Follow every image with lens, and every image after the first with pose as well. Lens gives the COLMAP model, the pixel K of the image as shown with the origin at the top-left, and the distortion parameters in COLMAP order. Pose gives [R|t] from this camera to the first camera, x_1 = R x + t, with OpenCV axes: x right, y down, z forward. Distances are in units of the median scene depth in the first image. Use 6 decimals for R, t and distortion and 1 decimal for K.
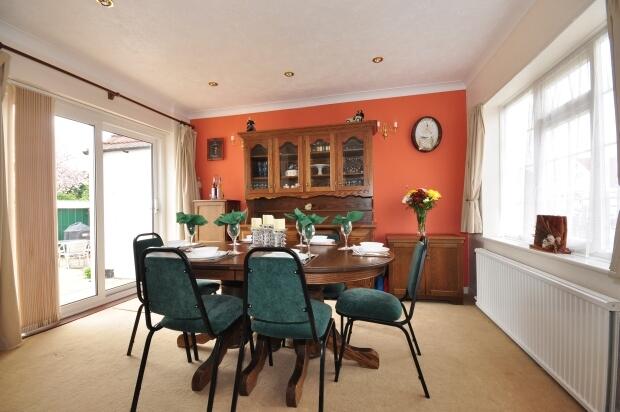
lens RADIAL K [[273.9, 0, 309.9], [0, 273.9, 209.9], [0, 0, 1]] dist [-0.000830, -0.000086]
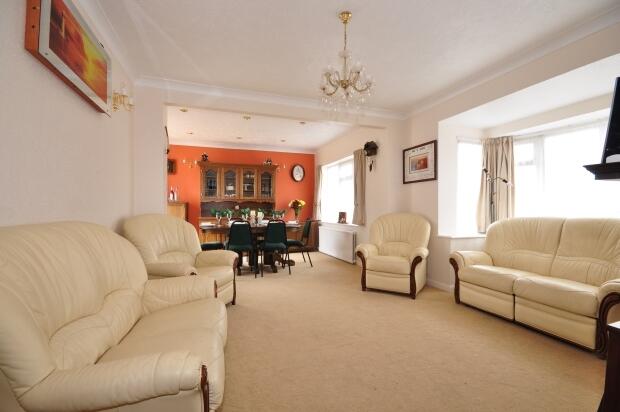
lens RADIAL K [[273.9, 0, 308.9], [0, 273.9, 206.1], [0, 0, 1]] dist [-0.000830, -0.000086]
pose [[0.836173, 0.019511, 0.548119, -0.643098], [-0.007992, 0.999694, -0.023394, 0.018952], [-0.548408, 0.015181, 0.836073, -0.783157]]
